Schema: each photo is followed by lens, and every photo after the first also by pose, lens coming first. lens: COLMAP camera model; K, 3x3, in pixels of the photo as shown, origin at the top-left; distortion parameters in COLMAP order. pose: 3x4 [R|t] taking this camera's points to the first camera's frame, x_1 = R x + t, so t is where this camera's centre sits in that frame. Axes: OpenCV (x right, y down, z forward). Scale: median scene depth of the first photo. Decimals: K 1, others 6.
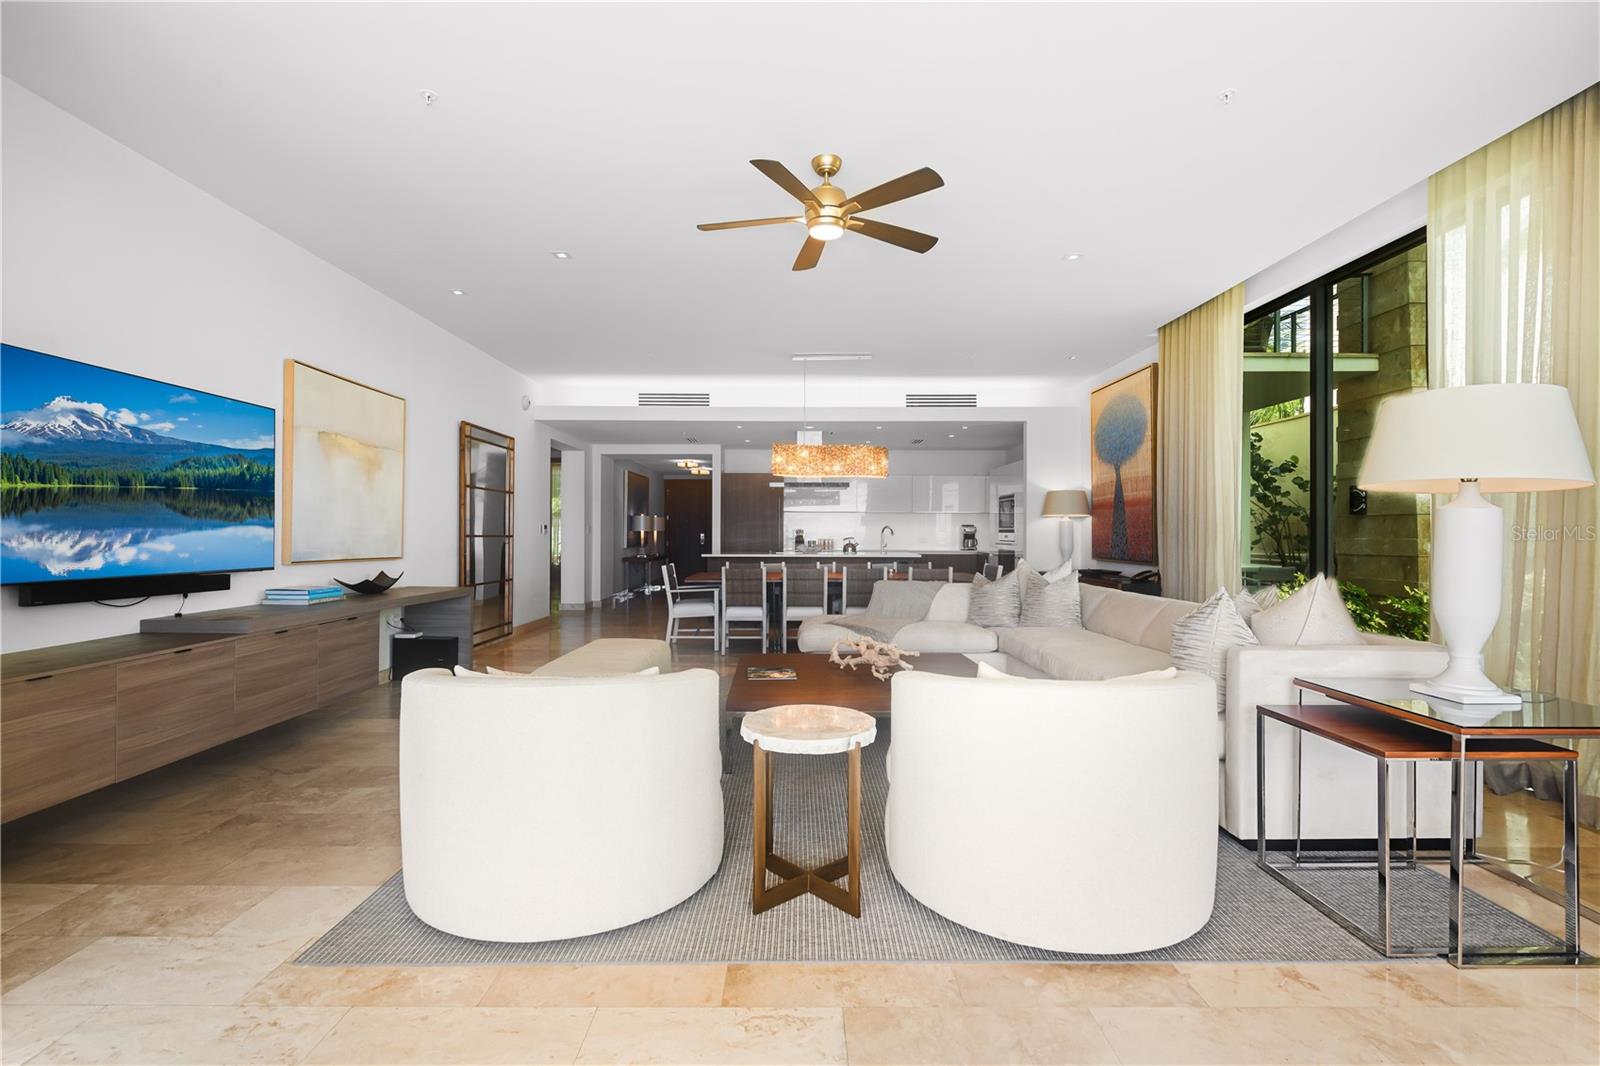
lens RADIAL K [[718.6, 0, 800.0], [0, 718.6, 533.0], [0, 0, 1]] dist [-0.000893, 0.000158]
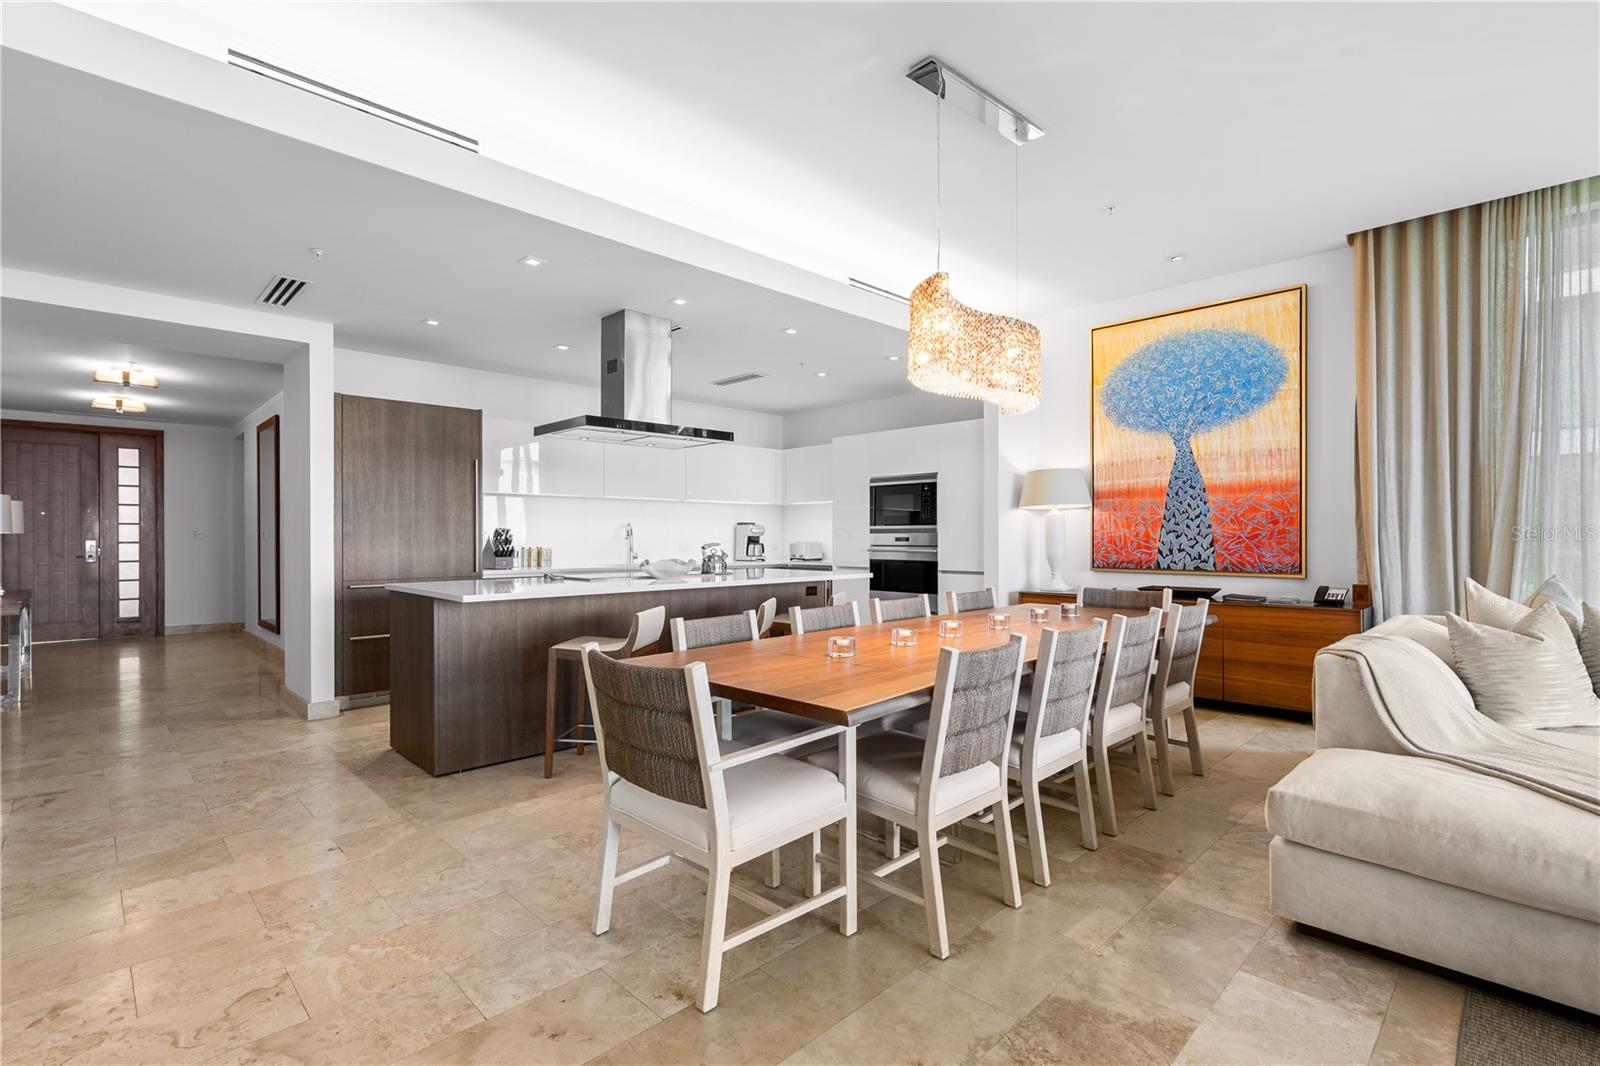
lens RADIAL K [[739.1, 0, 796.1], [0, 739.1, 537.8], [0, 0, 1]] dist [-0.001975, 0.001199]
pose [[0.718202, -0.005161, 0.695815, -0.322295], [0.005246, 0.999984, 0.002001, 0.002248], [-0.695814, 0.002213, 0.718218, 0.756807]]
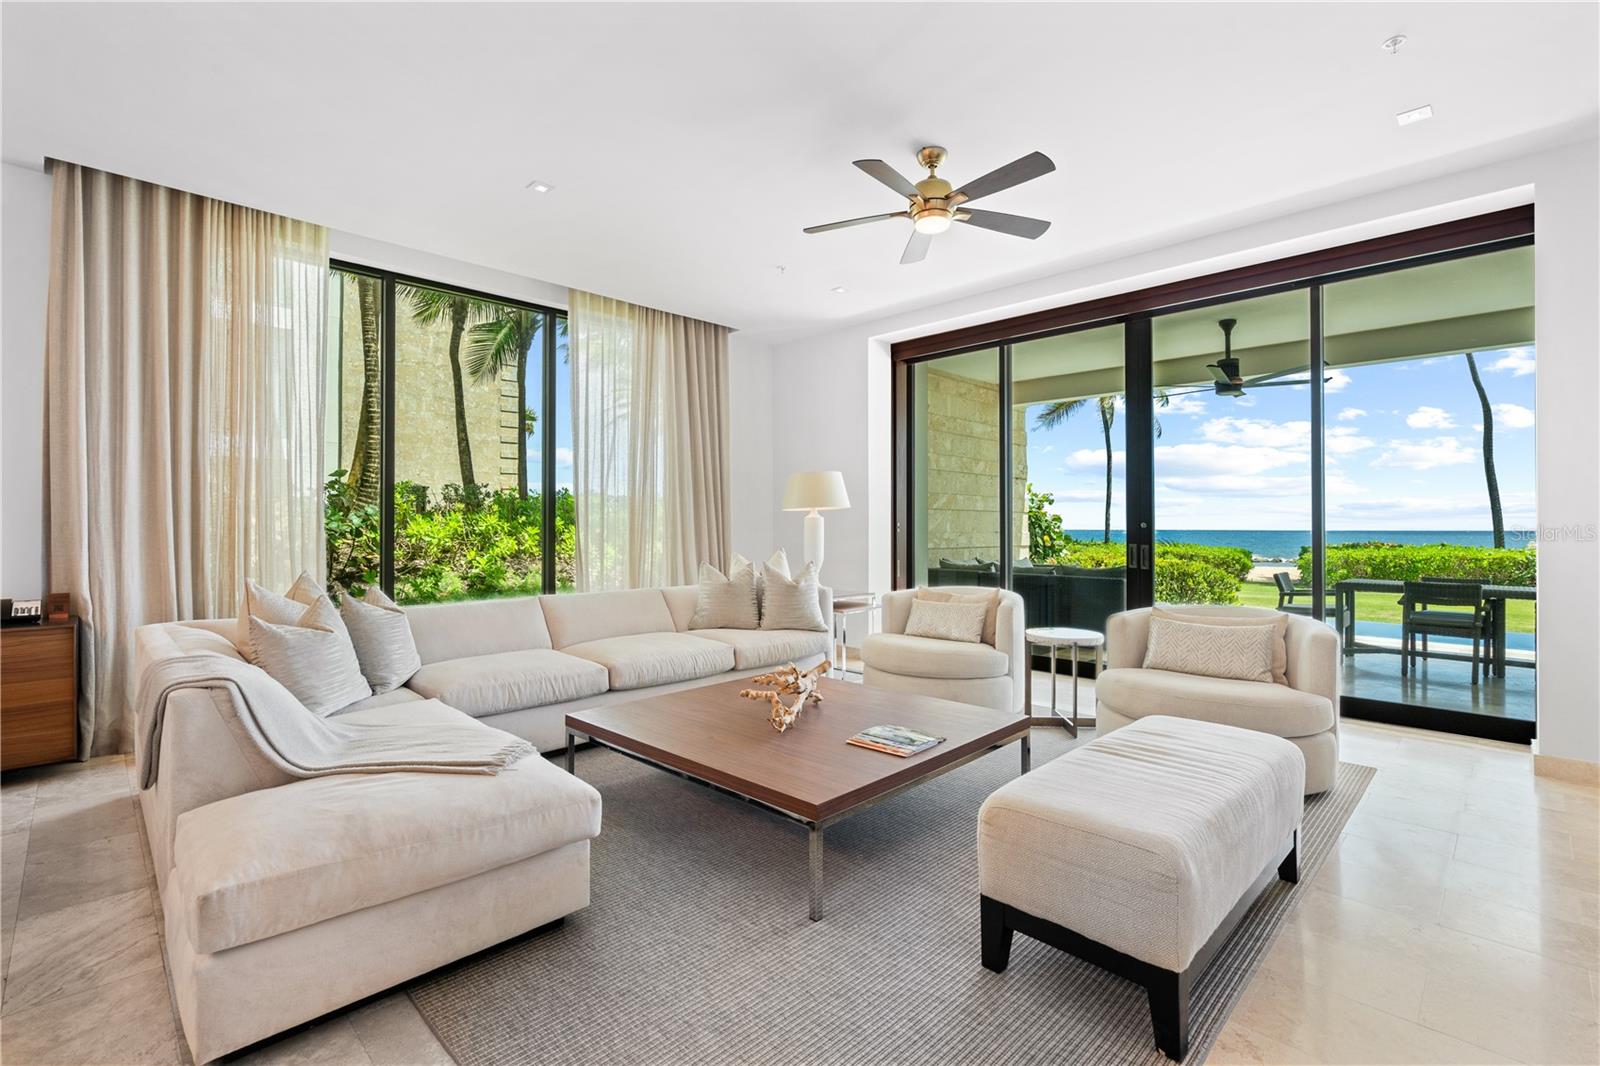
lens RADIAL K [[725.0, 0, 791.2], [0, 725.0, 521.8], [0, 0, 1]] dist [-0.018959, 0.009678]
pose [[-0.696871, 0.000507, 0.717197, -0.252192], [-0.001657, 0.999996, -0.002316, -0.002872], [-0.717195, -0.002802, -0.696867, 0.855312]]
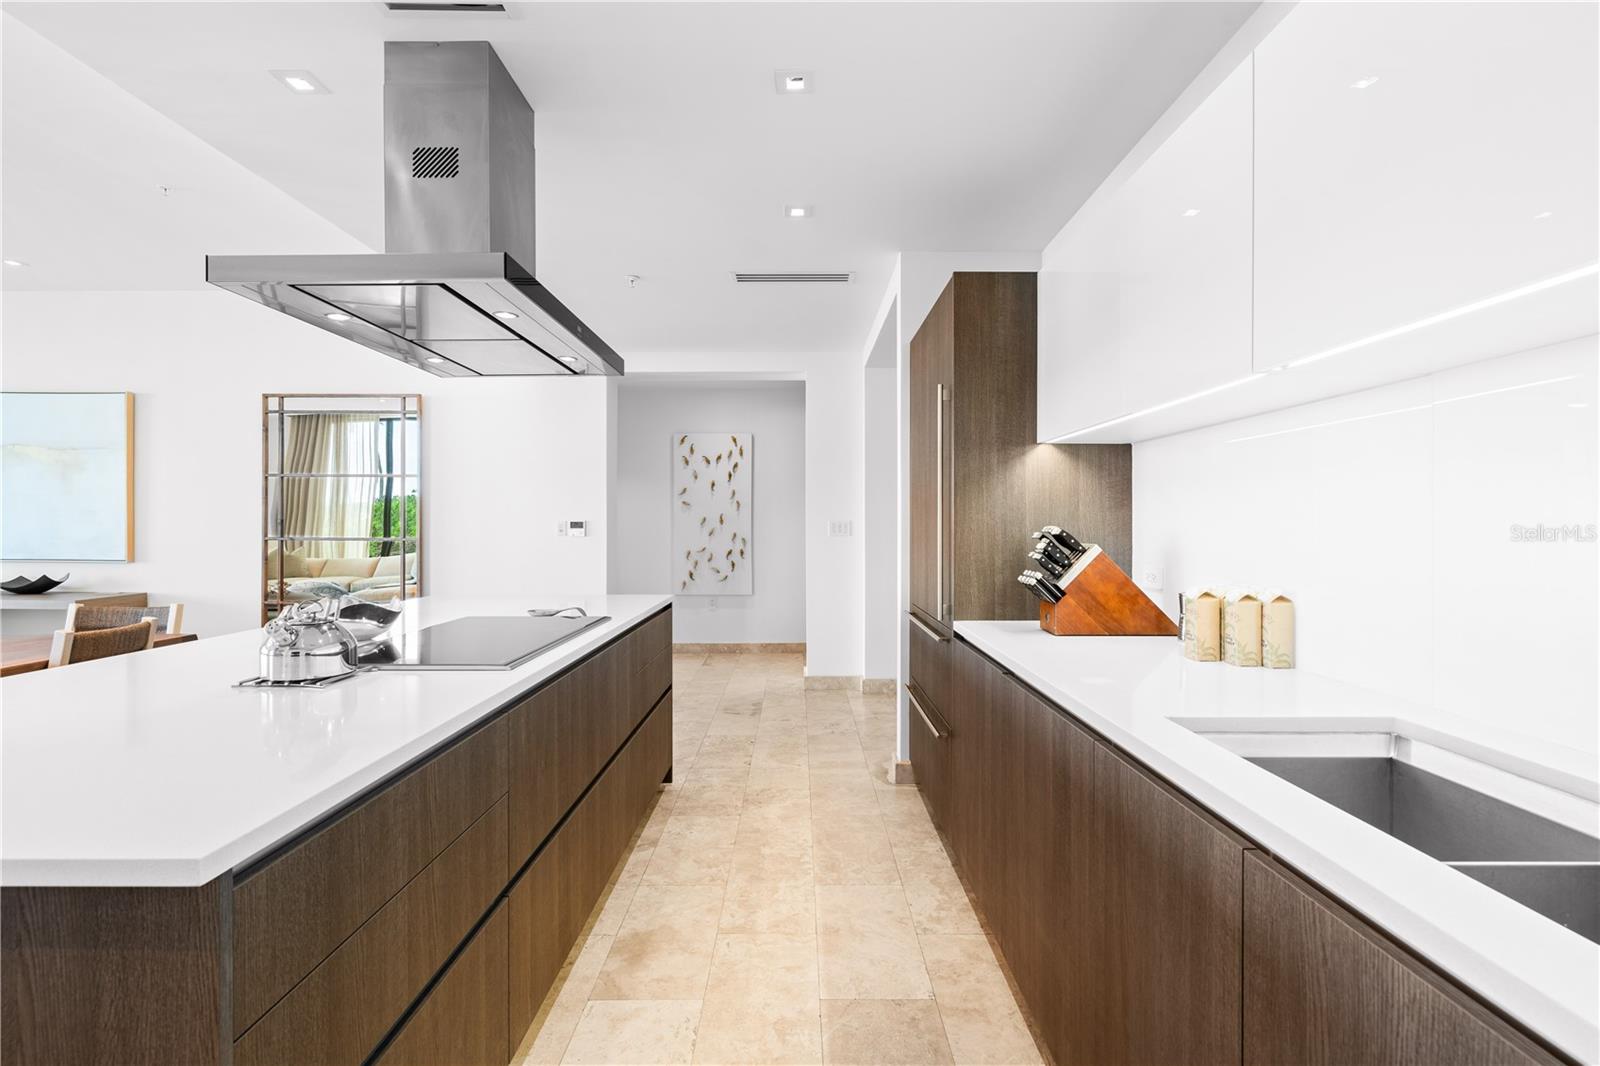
lens RADIAL K [[725.0, 0, 791.2], [0, 725.0, 521.8], [0, 0, 1]] dist [-0.018959, 0.009678]
pose [[-0.013162, -0.004904, -0.999901, 0.294698], [-0.000638, 0.999988, -0.004896, -0.008457], [0.999913, 0.000574, -0.013165, 1.429413]]
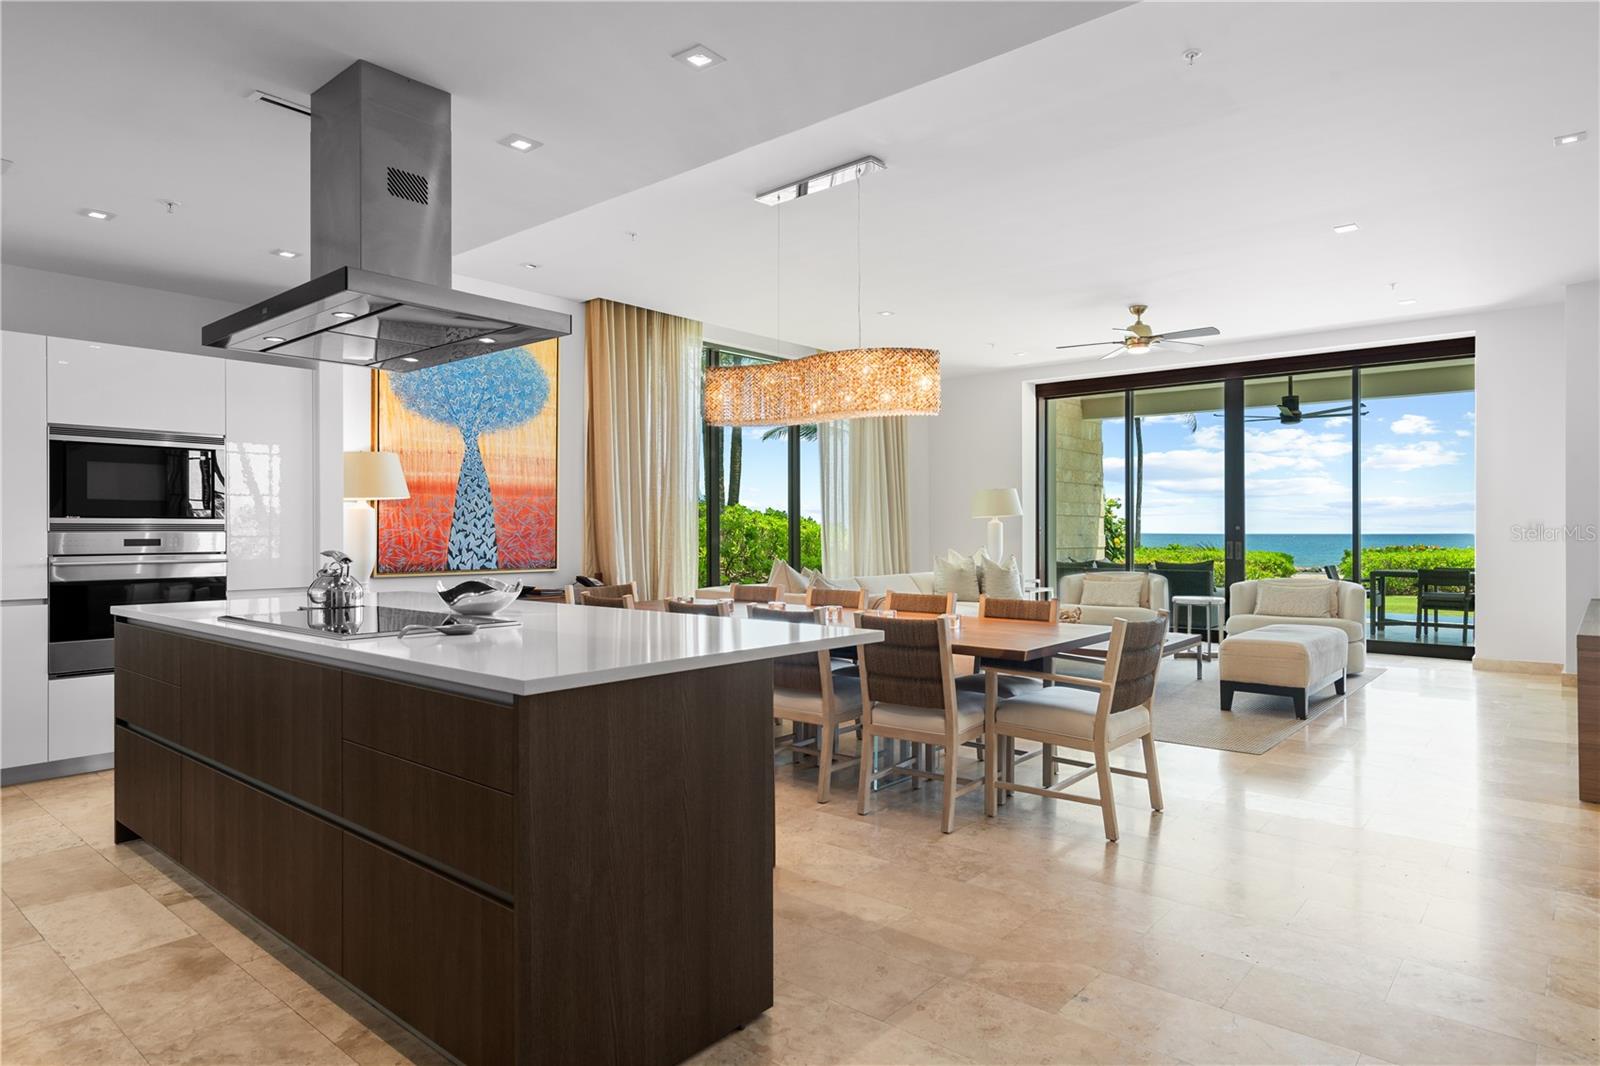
lens RADIAL K [[933.4, 0, 796.3], [0, 933.4, 530.2], [0, 0, 1]] dist [0.007582, 0.000575]
pose [[-0.756252, -0.000527, 0.654280, -0.366521], [0.001471, 0.999996, 0.002506, -0.002750], [-0.654279, 0.002857, -0.756248, 1.479819]]
